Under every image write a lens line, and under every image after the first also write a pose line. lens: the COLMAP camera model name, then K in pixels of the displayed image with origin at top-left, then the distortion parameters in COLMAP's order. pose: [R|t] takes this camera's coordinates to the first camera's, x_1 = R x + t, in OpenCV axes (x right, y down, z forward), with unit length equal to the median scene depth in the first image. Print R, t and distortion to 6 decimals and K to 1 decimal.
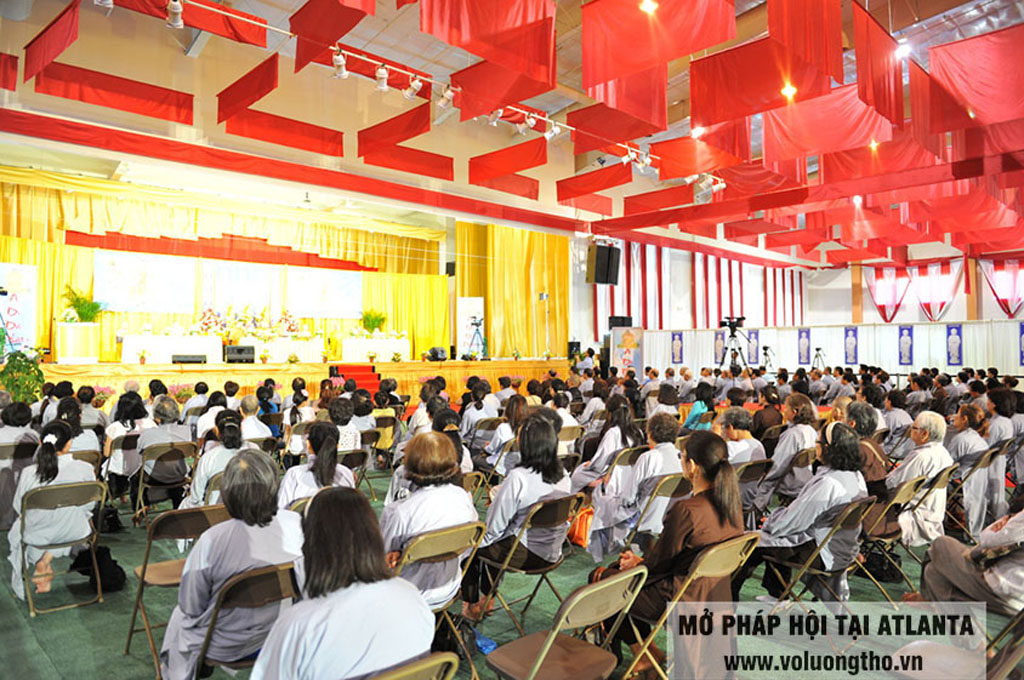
lens RADIAL K [[696.7, 0, 510.9], [0, 696.7, 342.2], [0, 0, 1]] dist [-0.042908, -0.003740]
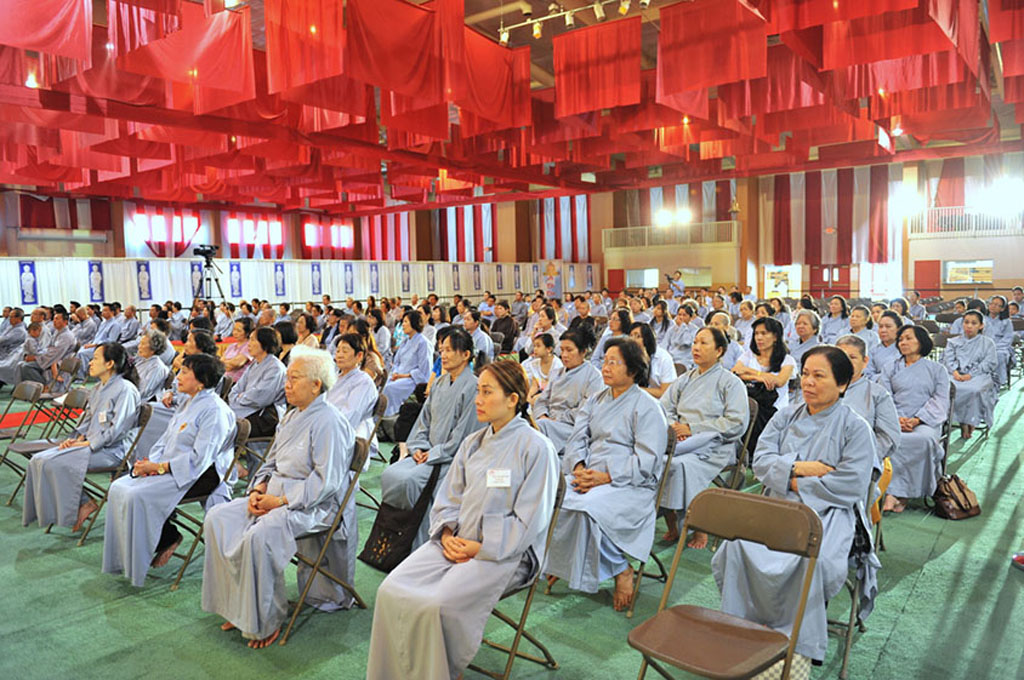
lens RADIAL K [[760.1, 0, 502.5], [0, 760.1, 323.3], [0, 0, 1]] dist [-0.036418, 0.006084]
pose [[-0.136209, -0.048392, 0.989497, -0.321017], [0.004925, 0.998761, 0.049523, 0.008042], [-0.990668, 0.011618, -0.135802, 0.343310]]
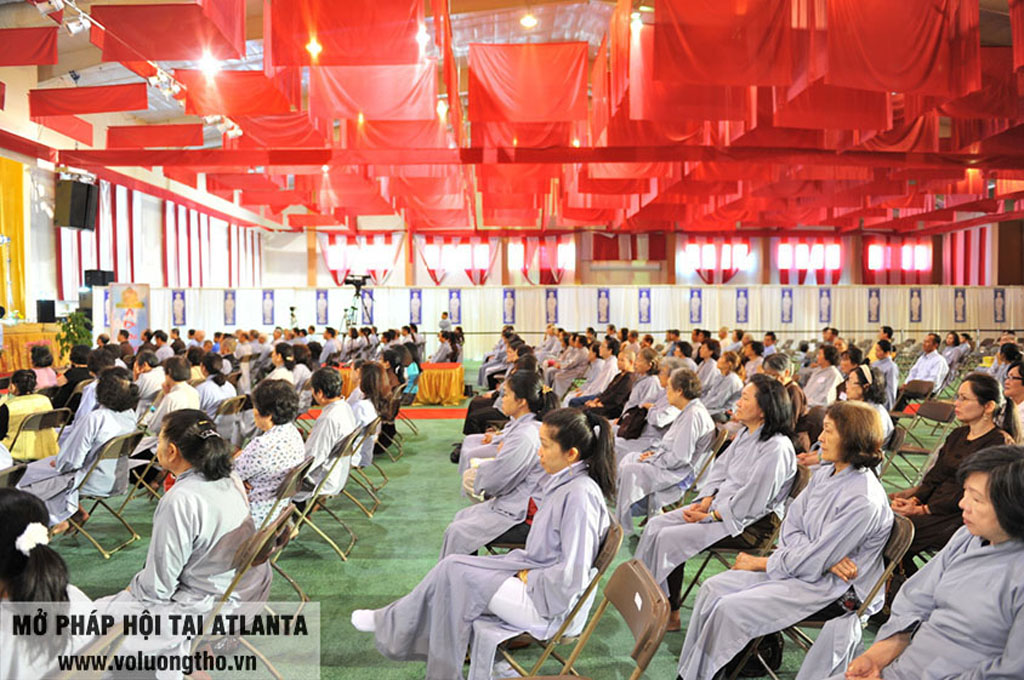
lens RADIAL K [[696.7, 0, 515.7], [0, 696.7, 341.5], [0, 0, 1]] dist [-0.042908, -0.003740]
pose [[0.682859, -0.029263, 0.729964, -0.103446], [-0.010285, 0.998713, 0.049658, 0.002287], [-0.730478, -0.041417, 0.681679, 0.078026]]
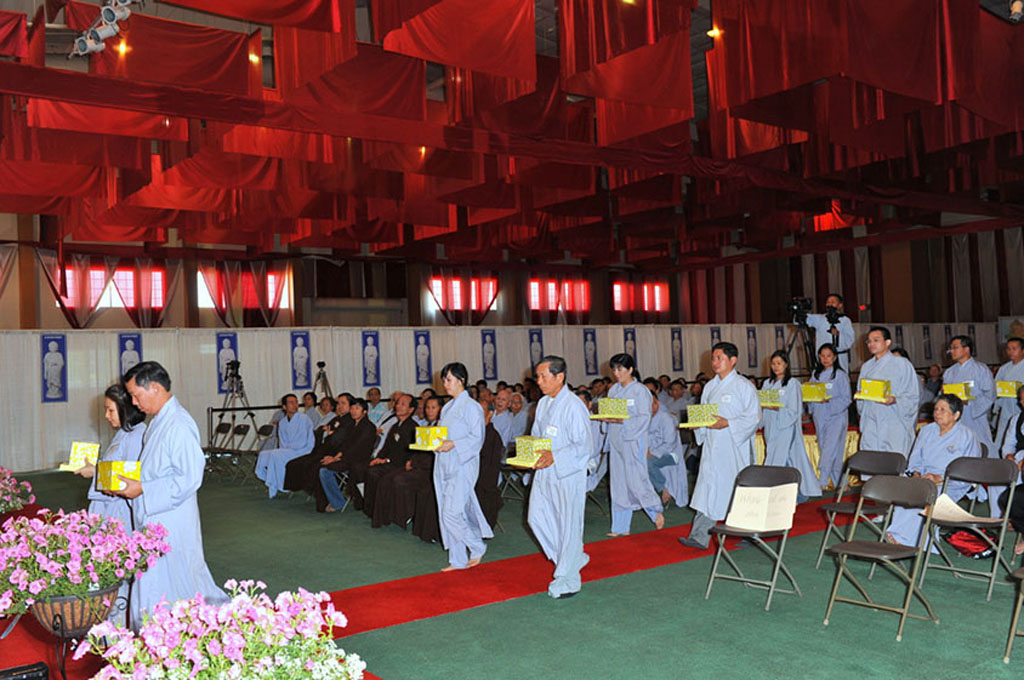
lens RADIAL K [[934.5, 0, 506.6], [0, 934.5, 333.3], [0, 0, 1]] dist [0.018703, 0.000000]
pose [[0.139293, 0.029241, 0.989819, -0.273617], [0.020741, 0.999258, -0.032438, 0.009242], [-0.990034, 0.025049, 0.138583, 0.523089]]
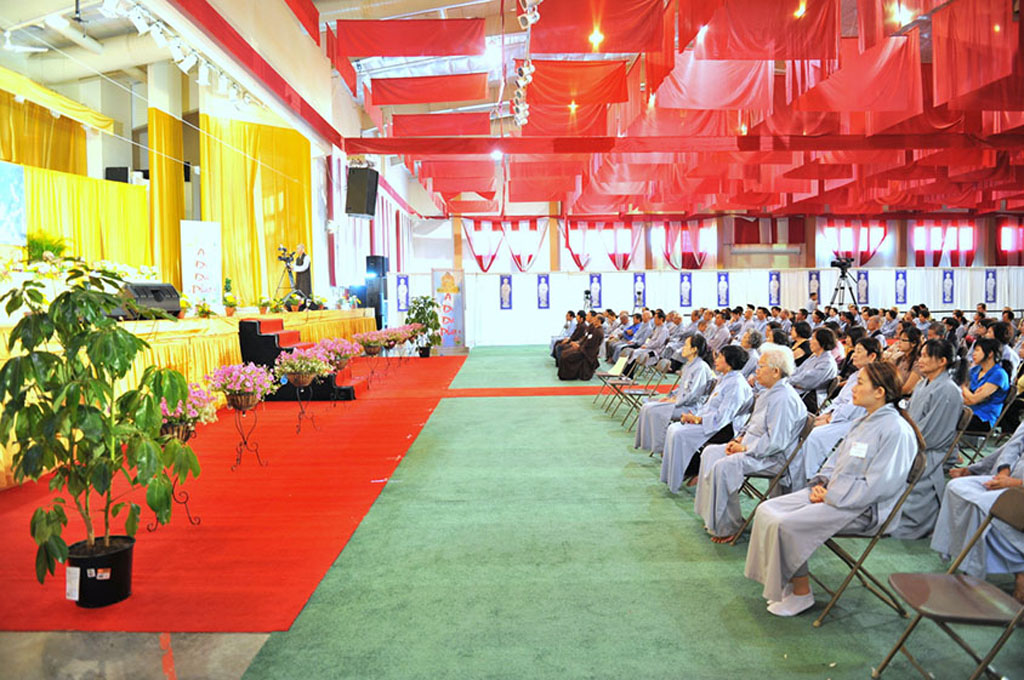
lens RADIAL K [[696.7, 0, 513.7], [0, 696.7, 335.5], [0, 0, 1]] dist [-0.042908, -0.003740]
pose [[0.687283, -0.045259, 0.724978, -0.346483], [0.000201, 0.998069, 0.062116, 0.006514], [-0.726390, -0.042545, 0.685965, 0.295793]]
